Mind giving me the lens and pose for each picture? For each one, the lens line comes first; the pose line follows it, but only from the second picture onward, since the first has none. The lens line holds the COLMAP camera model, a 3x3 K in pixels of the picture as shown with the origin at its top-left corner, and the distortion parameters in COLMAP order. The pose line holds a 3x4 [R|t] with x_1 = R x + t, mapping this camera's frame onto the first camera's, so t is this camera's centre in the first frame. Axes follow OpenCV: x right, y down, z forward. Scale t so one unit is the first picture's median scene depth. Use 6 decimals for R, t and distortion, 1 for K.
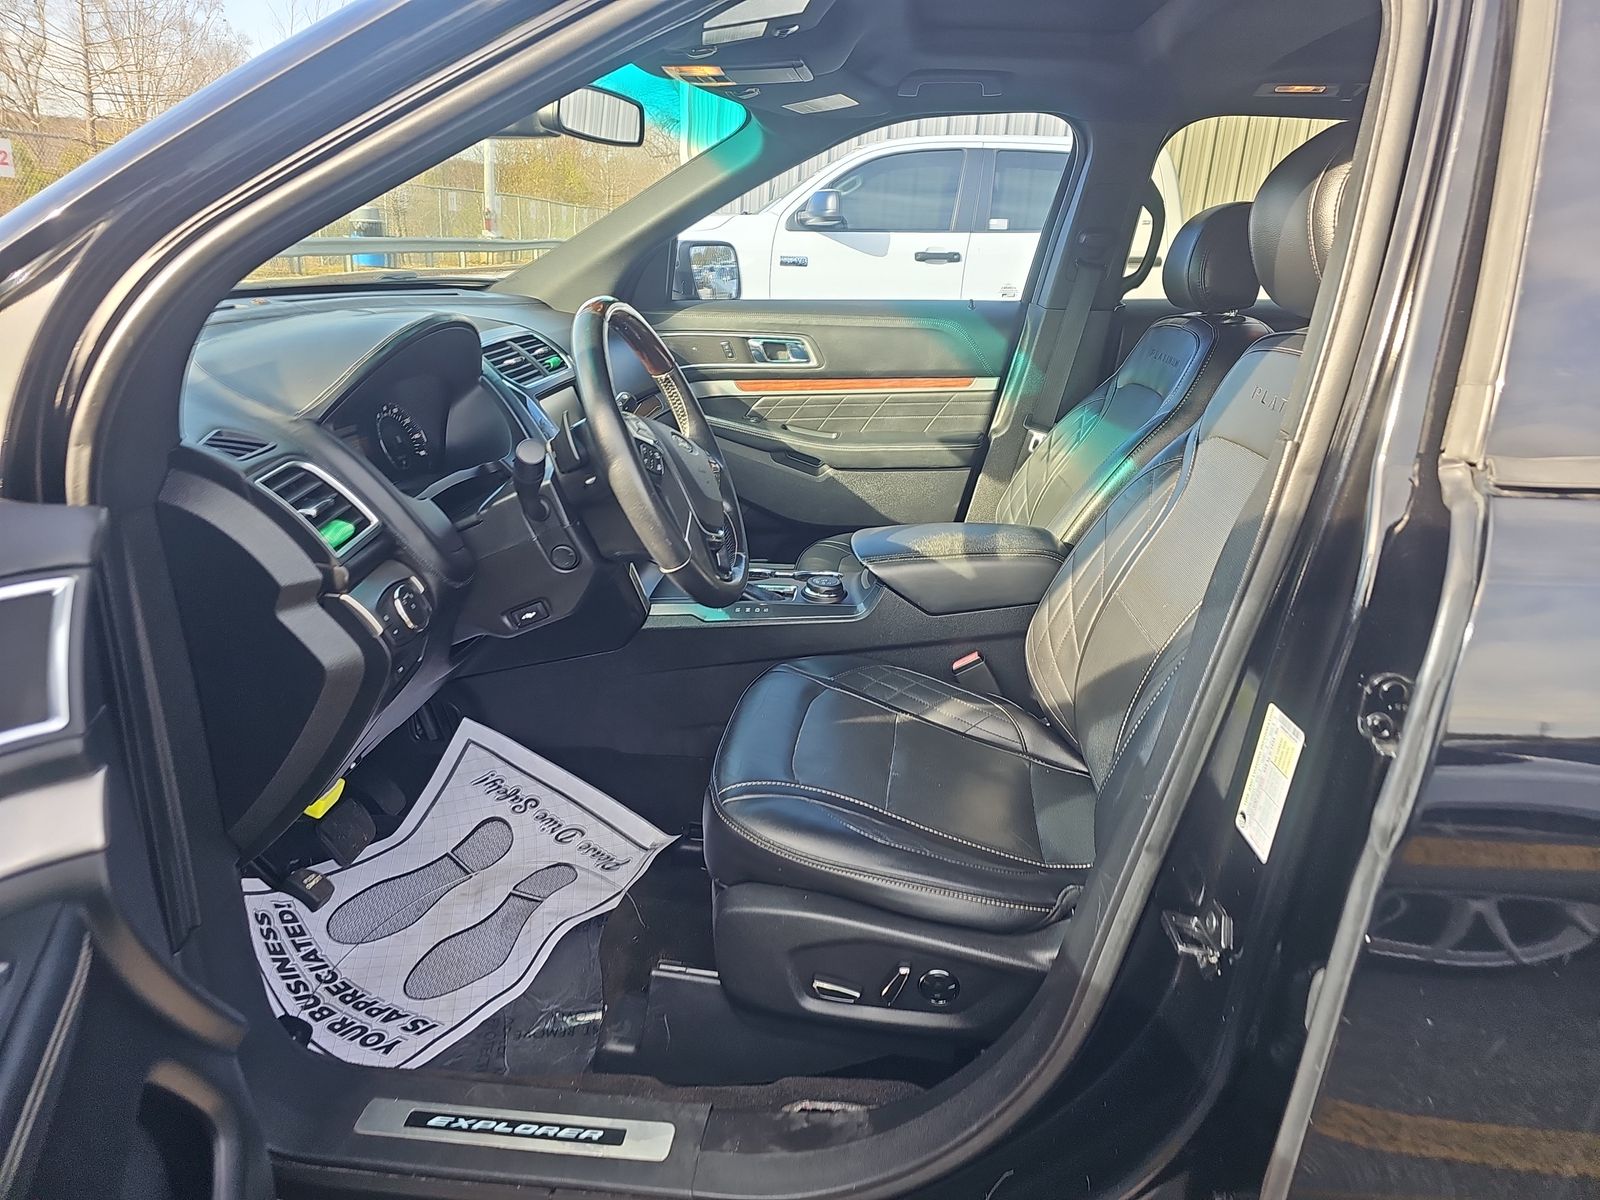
lens RADIAL K [[1088.2, 0, 801.6], [0, 1088.2, 591.2], [0, 0, 1]] dist [0.037915, 0.000523]
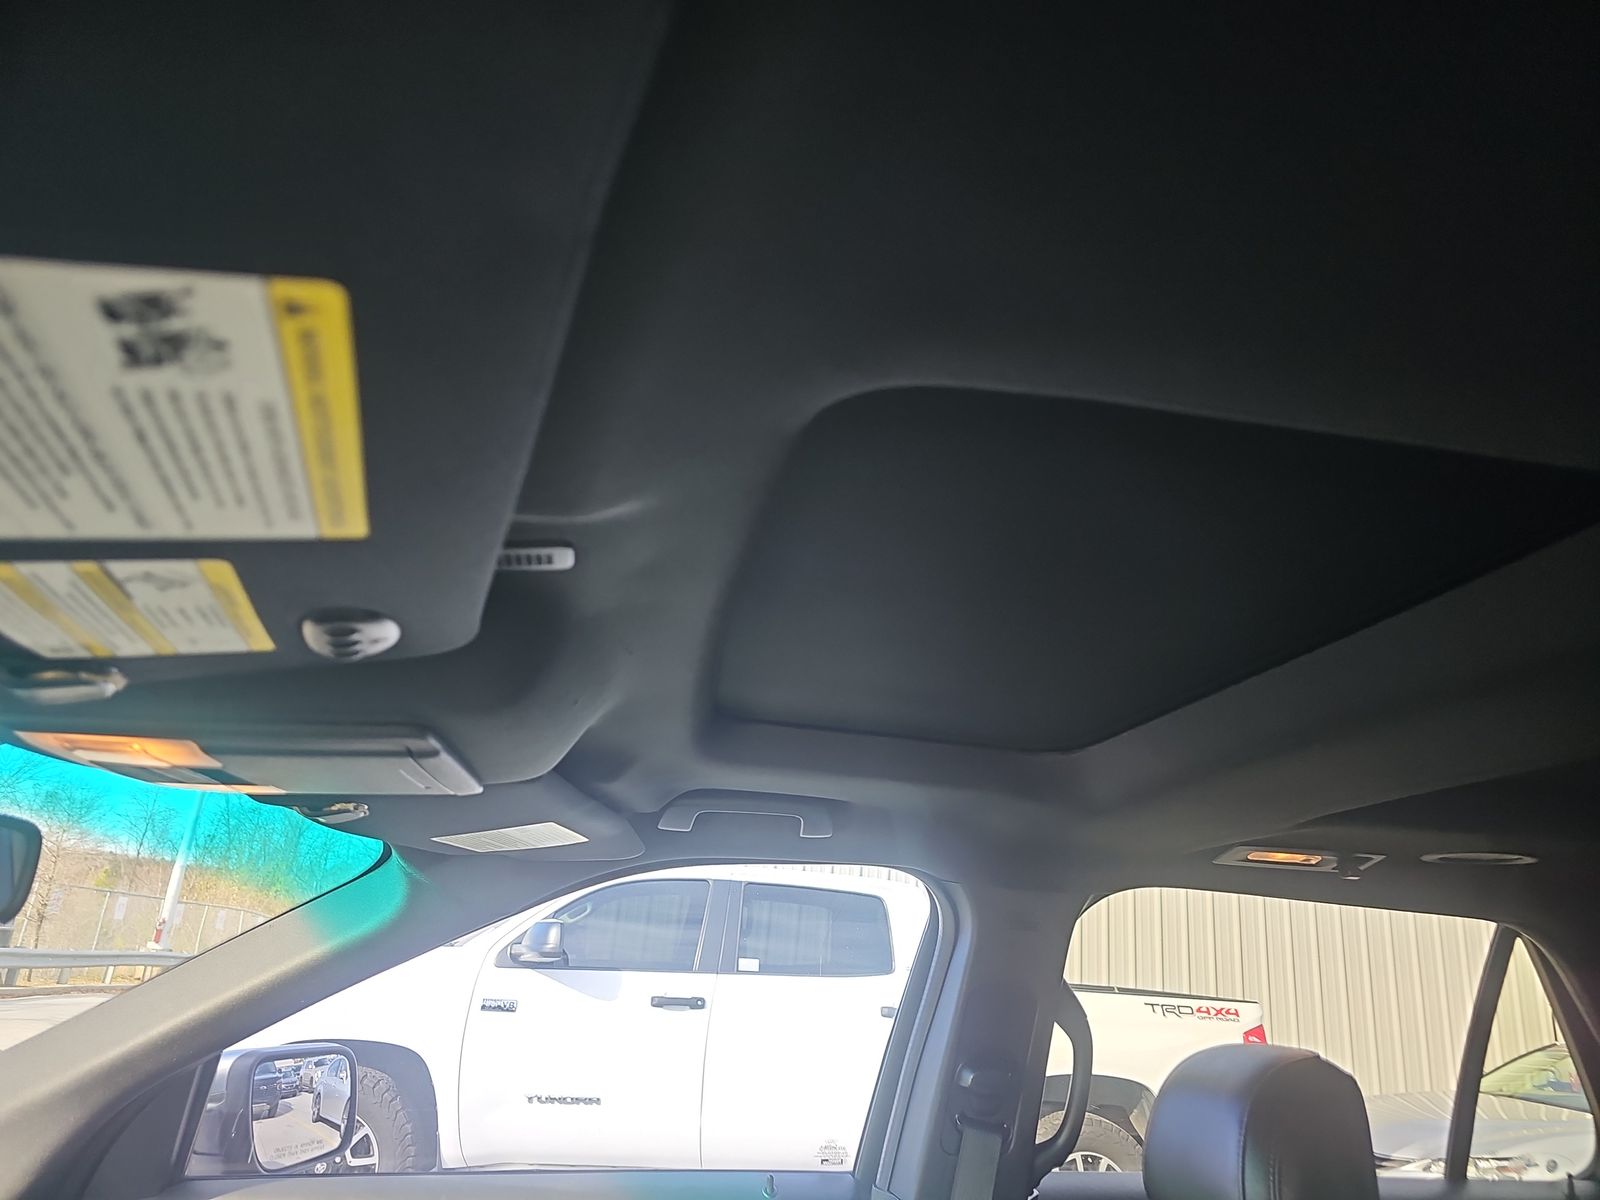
lens RADIAL K [[1088.2, 0, 800.8], [0, 1088.2, 593.9], [0, 0, 1]] dist [0.037915, 0.000523]
pose [[0.972570, 0.095434, 0.212133, 0.008889], [0.047909, 0.810230, -0.584151, -0.066746], [-0.227624, 0.578290, 0.783433, 0.144829]]
